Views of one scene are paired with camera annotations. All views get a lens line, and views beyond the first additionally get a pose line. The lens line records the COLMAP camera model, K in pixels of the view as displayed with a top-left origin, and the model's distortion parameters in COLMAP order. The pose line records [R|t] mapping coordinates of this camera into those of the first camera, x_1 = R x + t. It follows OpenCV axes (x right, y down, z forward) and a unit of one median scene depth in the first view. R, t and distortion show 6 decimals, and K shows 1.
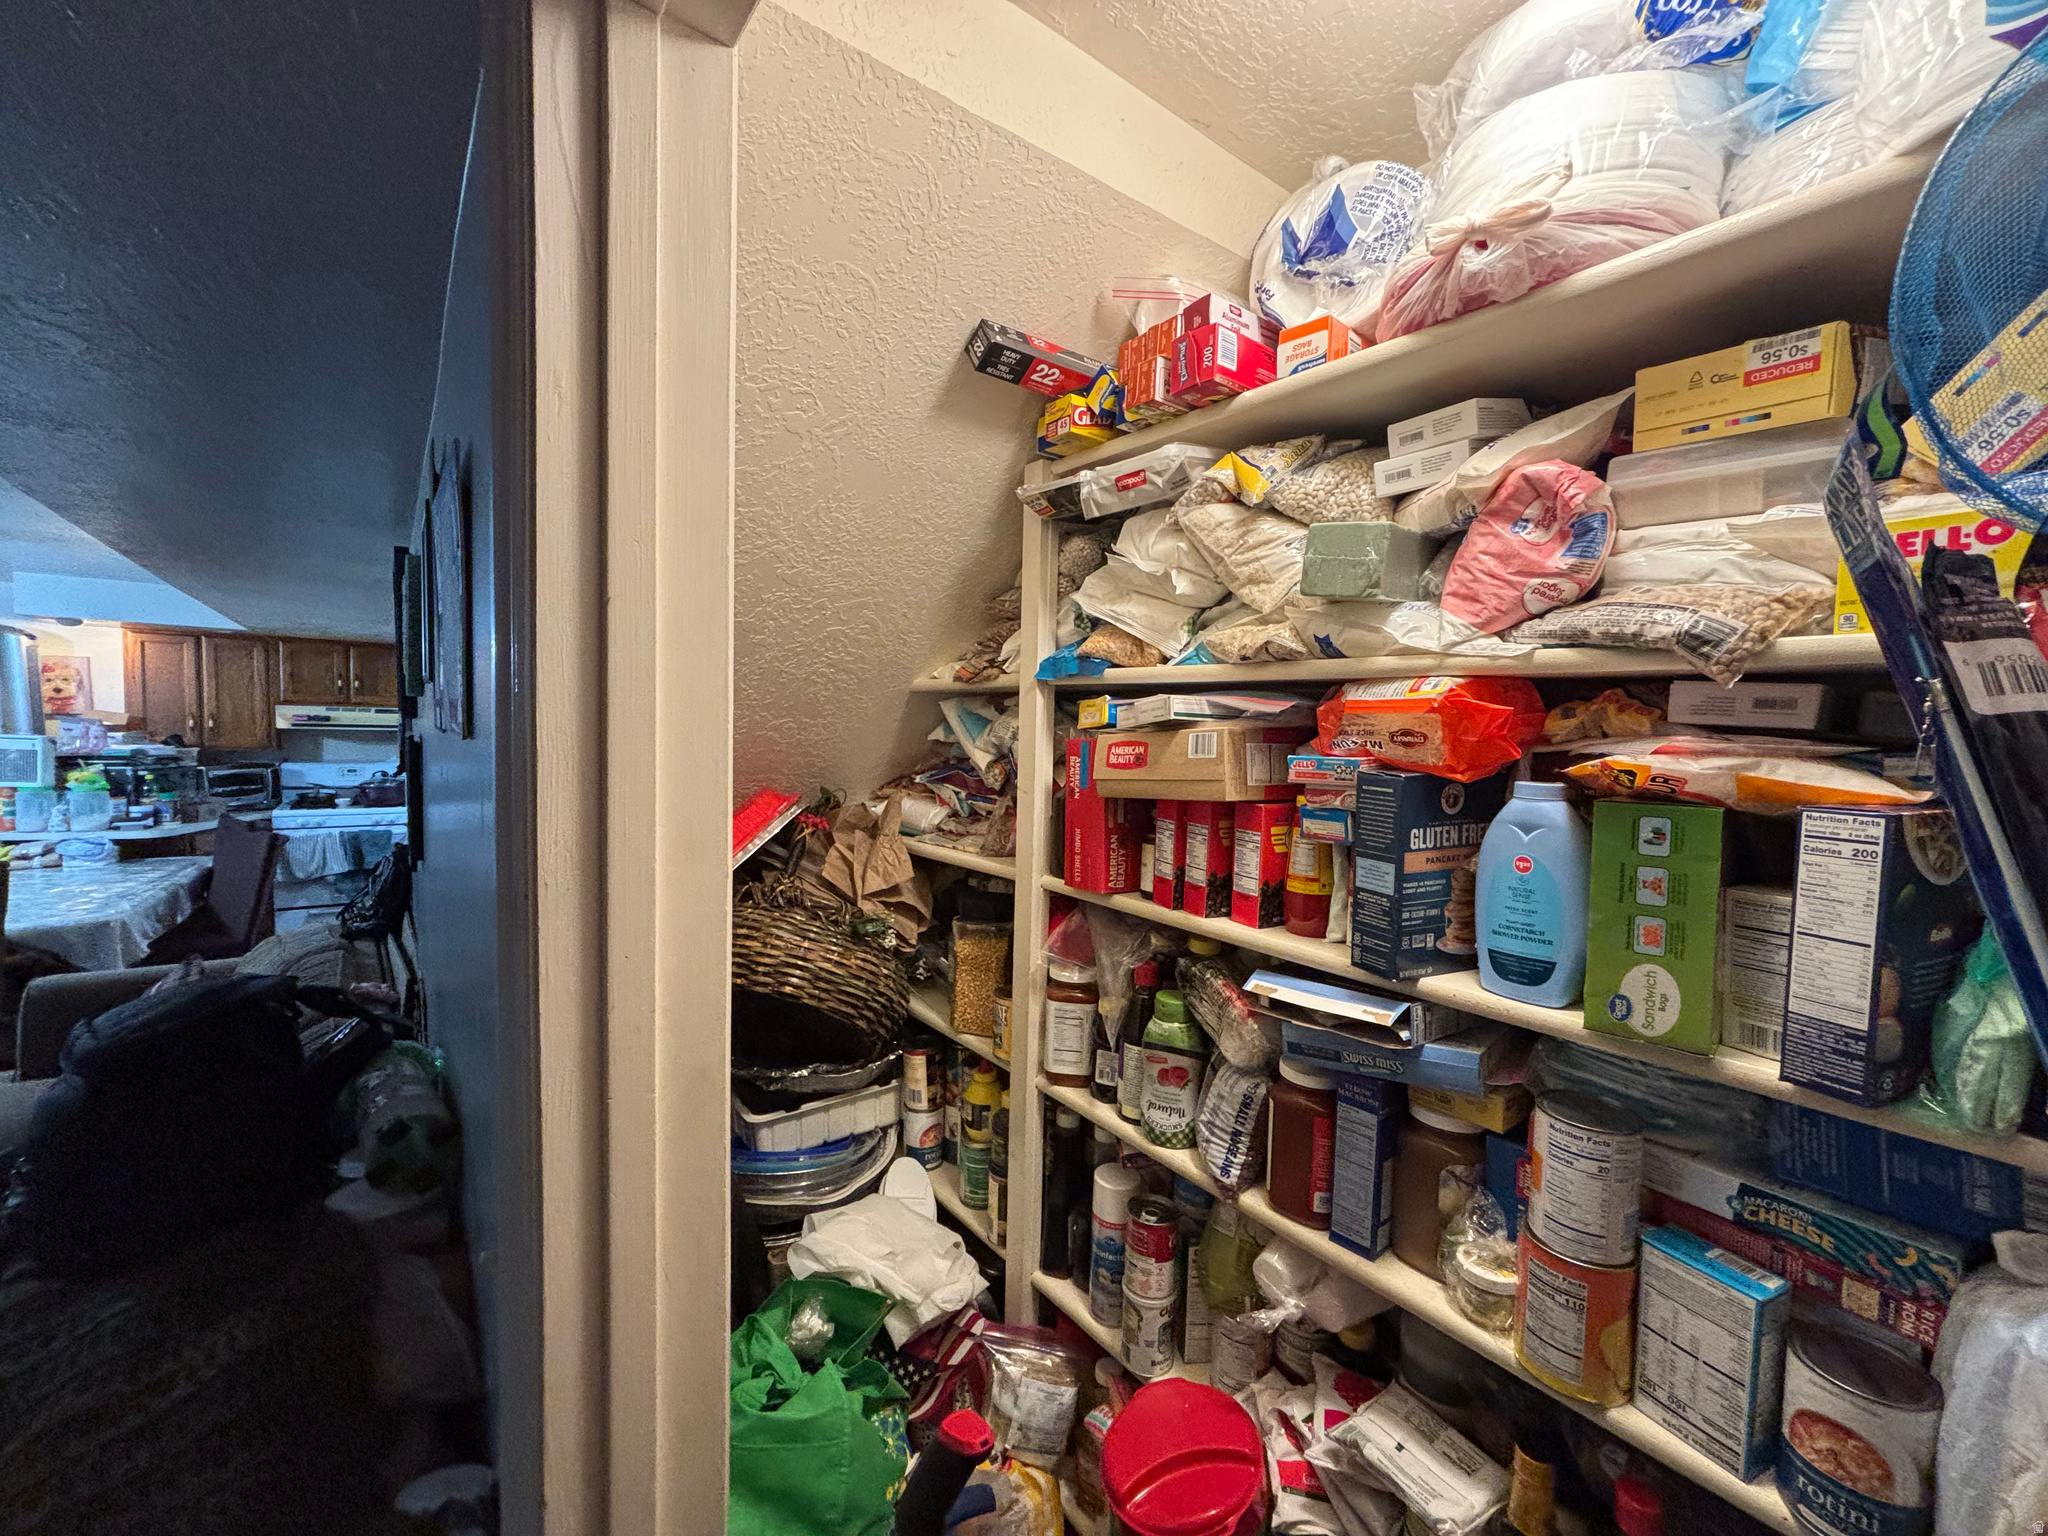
lens RADIAL K [[823.9, 0, 1013.2], [0, 823.9, 768.4], [0, 0, 1]] dist [0.006557, -0.003121]
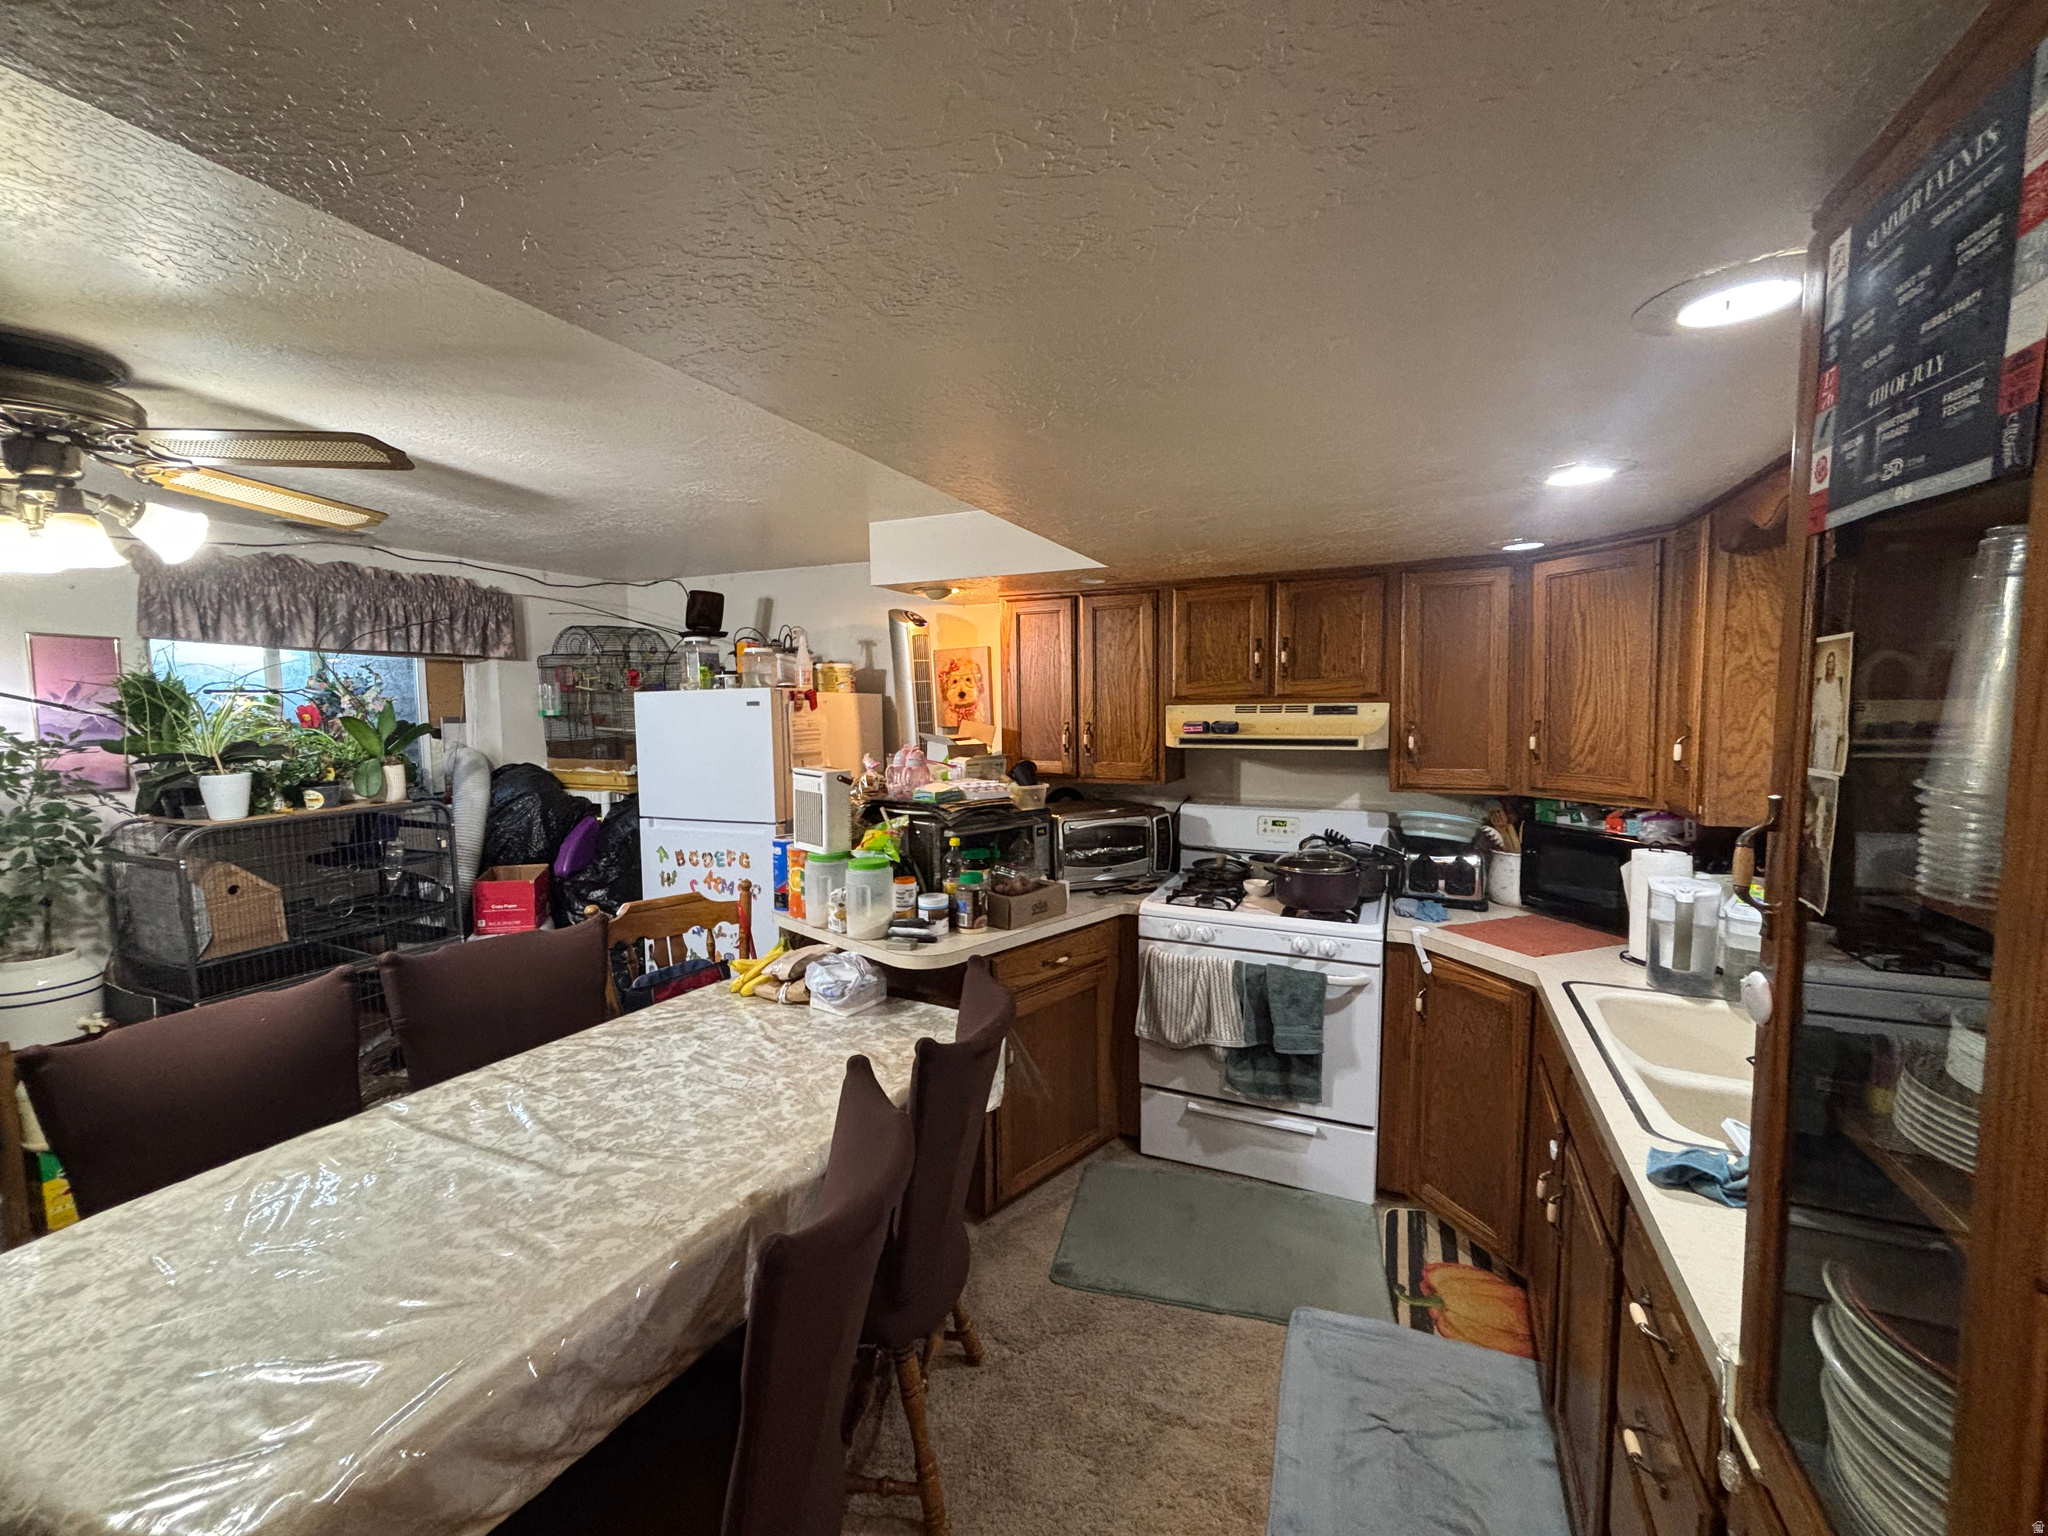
lens RADIAL K [[823.9, 0, 1024.3], [0, 823.9, 770.8], [0, 0, 1]] dist [0.006557, -0.003121]
pose [[0.477704, 0.039765, -0.877620, -0.535016], [-0.022712, 0.999200, 0.032911, -0.058046], [0.878227, 0.004211, 0.478225, 0.778127]]
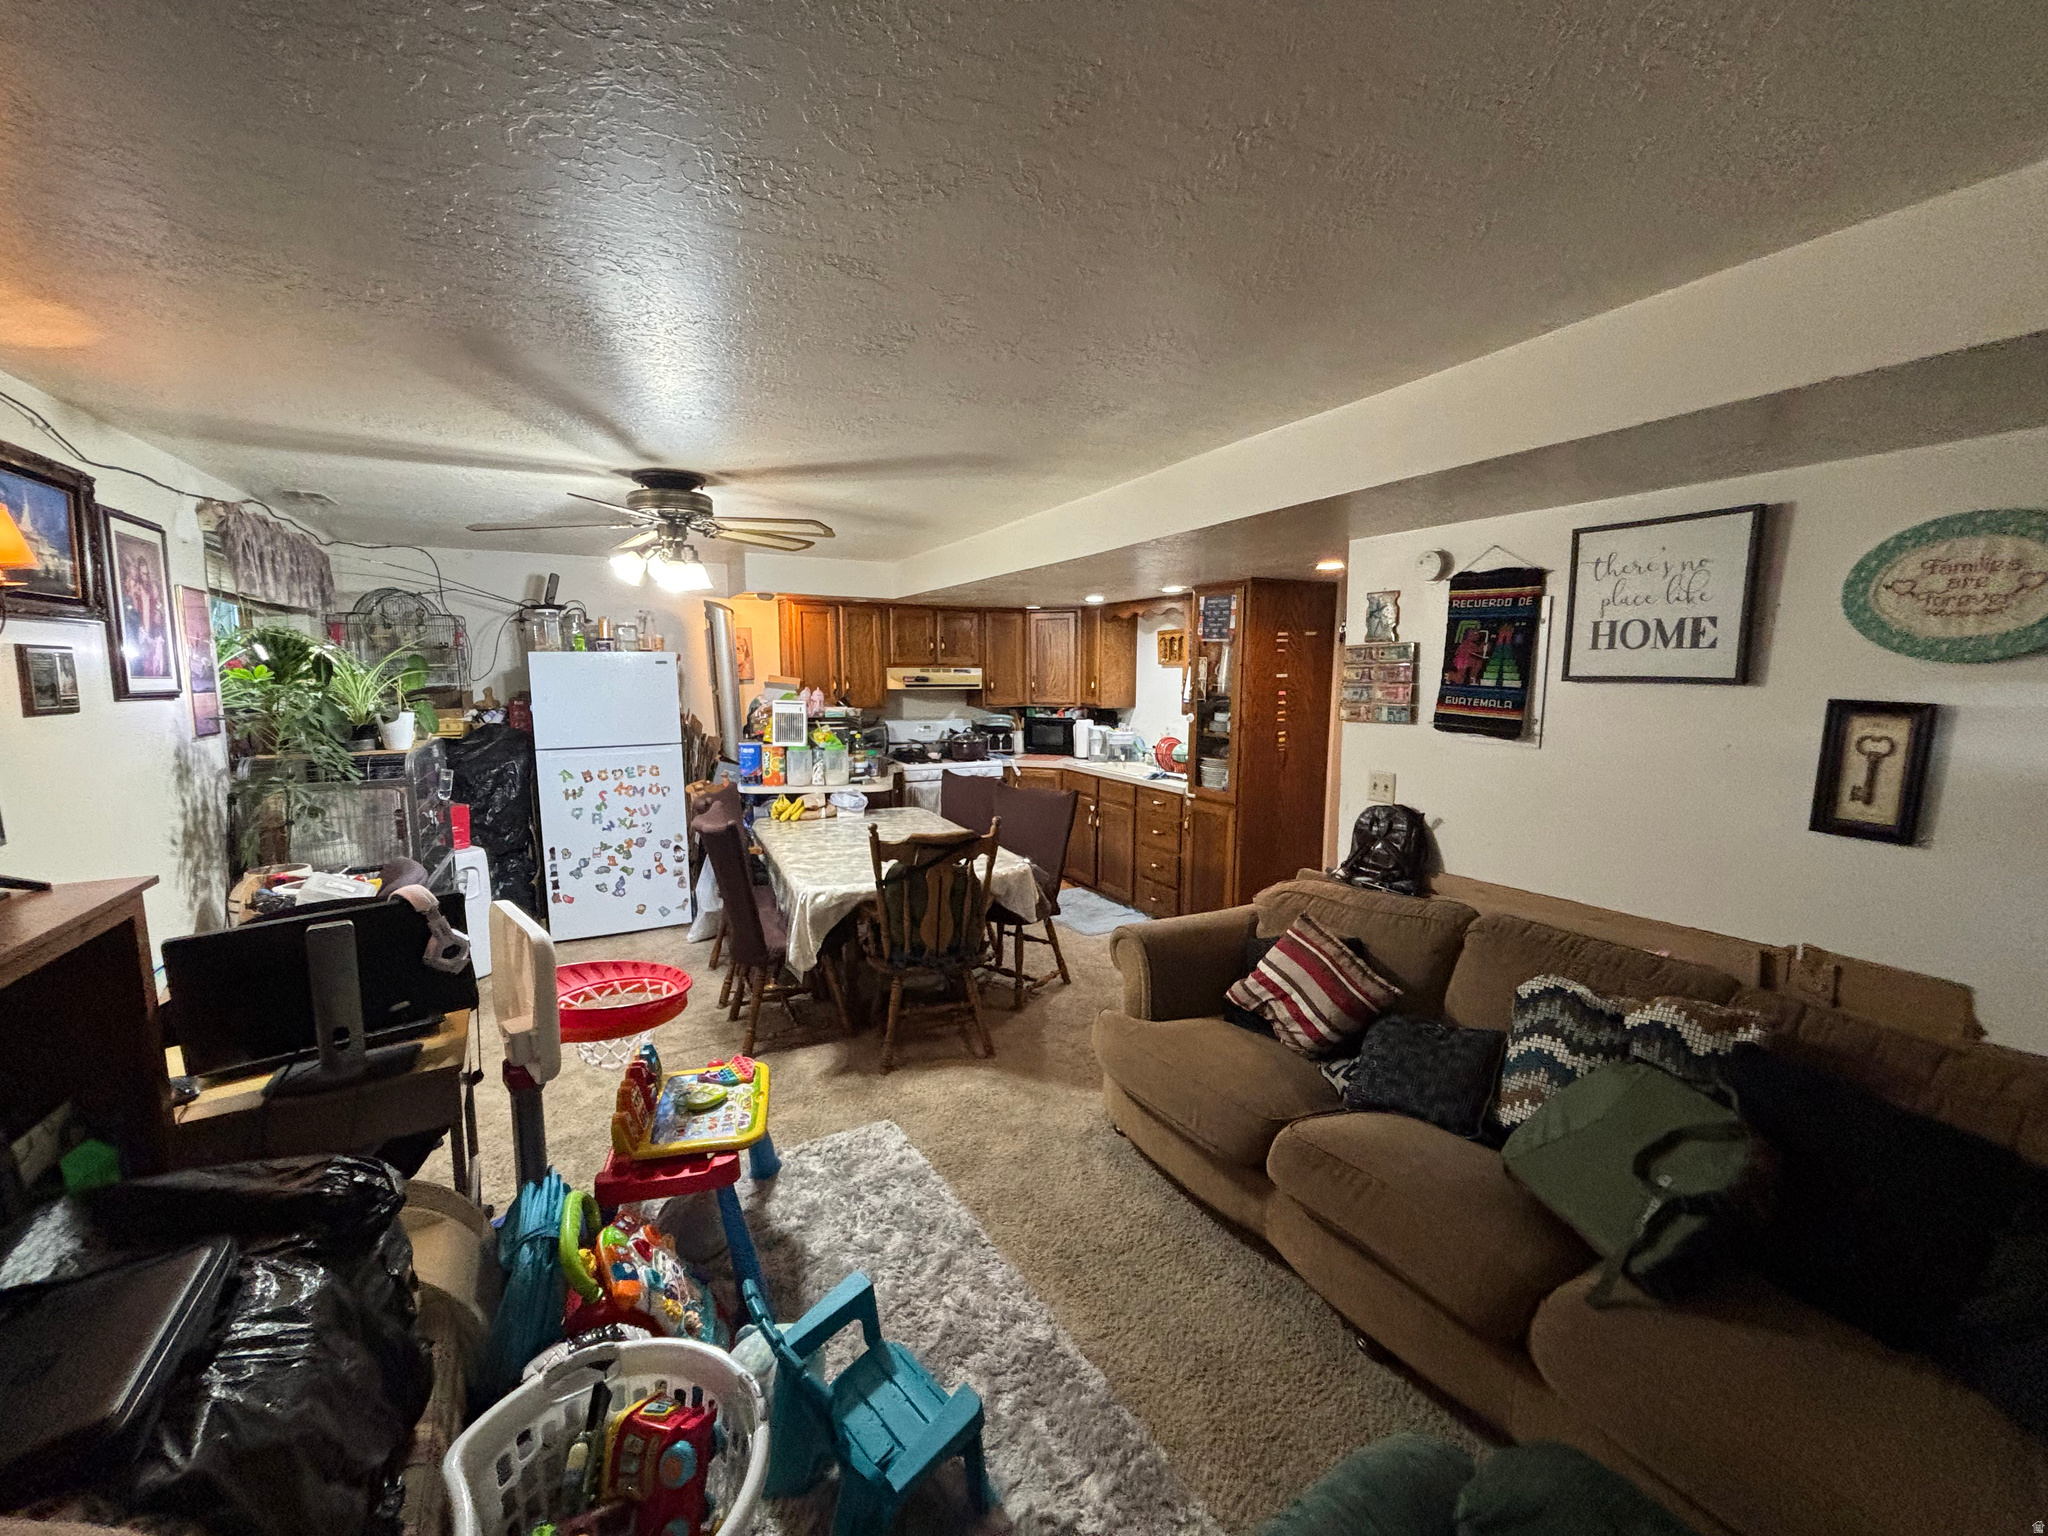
lens RADIAL K [[823.9, 0, 1027.1], [0, 823.9, 770.2], [0, 0, 1]] dist [0.006557, -0.003121]
pose [[0.987815, -0.003889, -0.155585, -0.651528], [0.014363, 0.997699, 0.066254, -0.013556], [0.154970, -0.067681, 0.985598, -0.055384]]
